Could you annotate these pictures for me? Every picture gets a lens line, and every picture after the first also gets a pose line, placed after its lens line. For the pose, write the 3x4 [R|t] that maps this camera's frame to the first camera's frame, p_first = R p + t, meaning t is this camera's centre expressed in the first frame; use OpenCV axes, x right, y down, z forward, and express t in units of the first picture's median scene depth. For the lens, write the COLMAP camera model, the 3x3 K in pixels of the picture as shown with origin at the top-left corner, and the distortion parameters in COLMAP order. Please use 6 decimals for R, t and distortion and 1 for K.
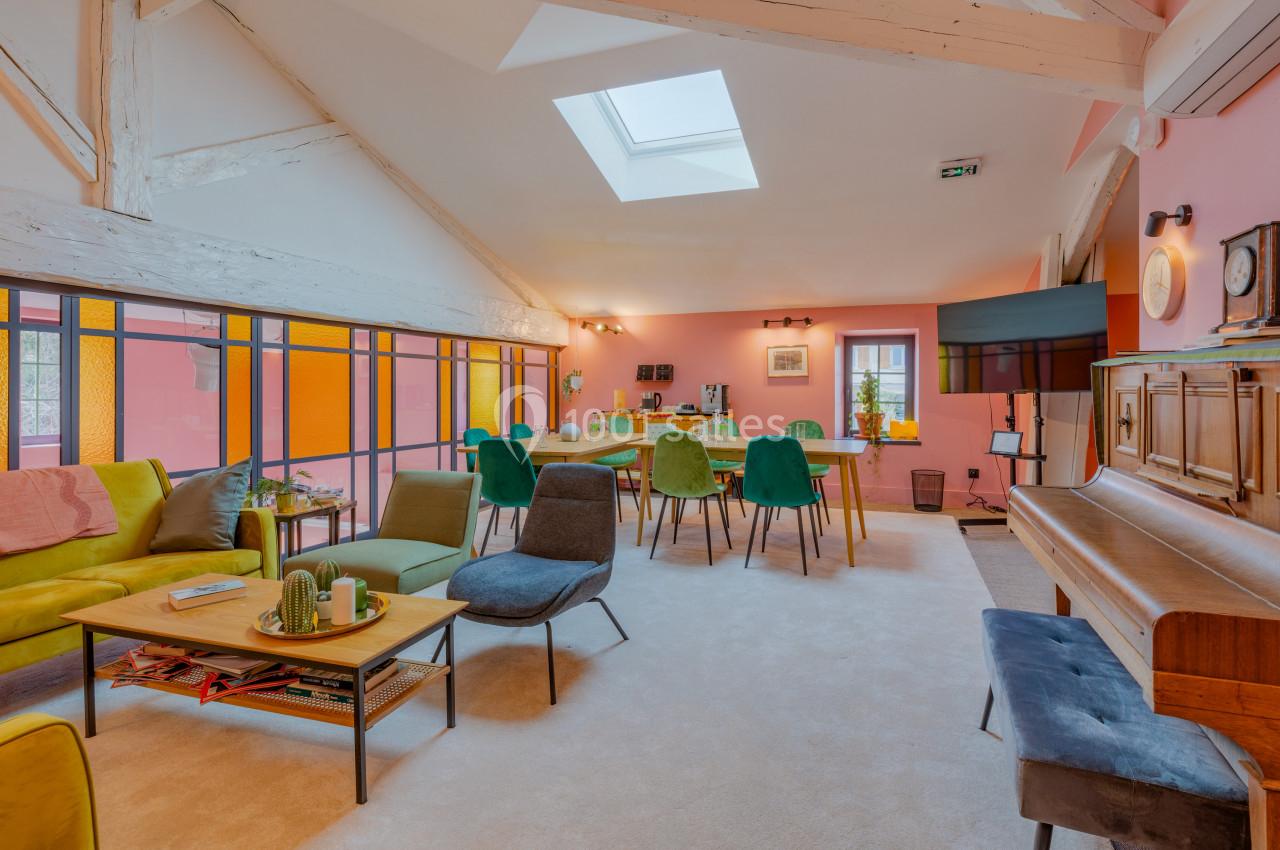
lens RADIAL K [[649.0, 0, 641.0], [0, 649.0, 403.8], [0, 0, 1]] dist [-0.003008, -0.000374]
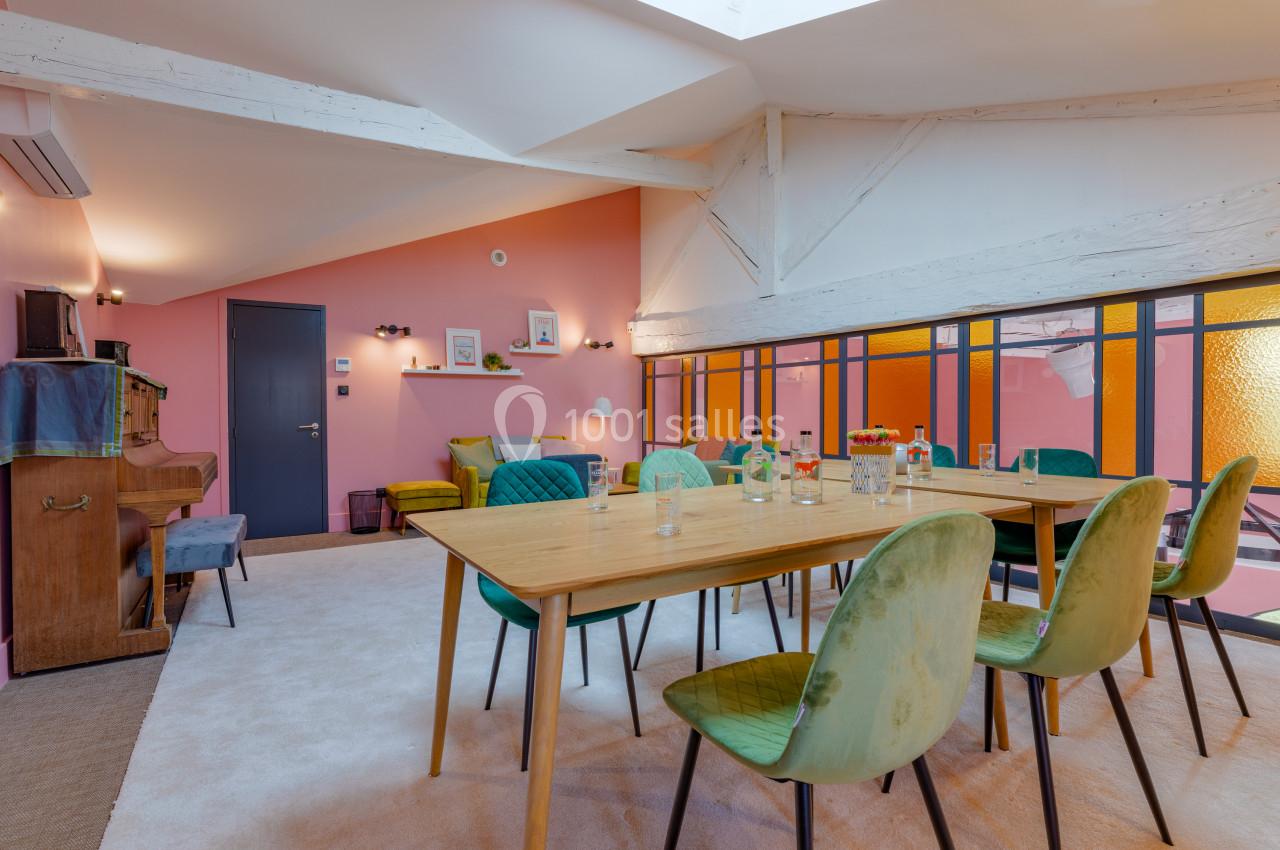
lens RADIAL K [[649.0, 0, 641.0], [0, 649.0, 403.8], [0, 0, 1]] dist [-0.003008, -0.000374]
pose [[-0.611642, 0.007047, -0.791103, 0.514269], [0.002260, 0.999972, 0.007160, -0.016102], [0.791131, 0.002591, -0.611641, 1.214733]]
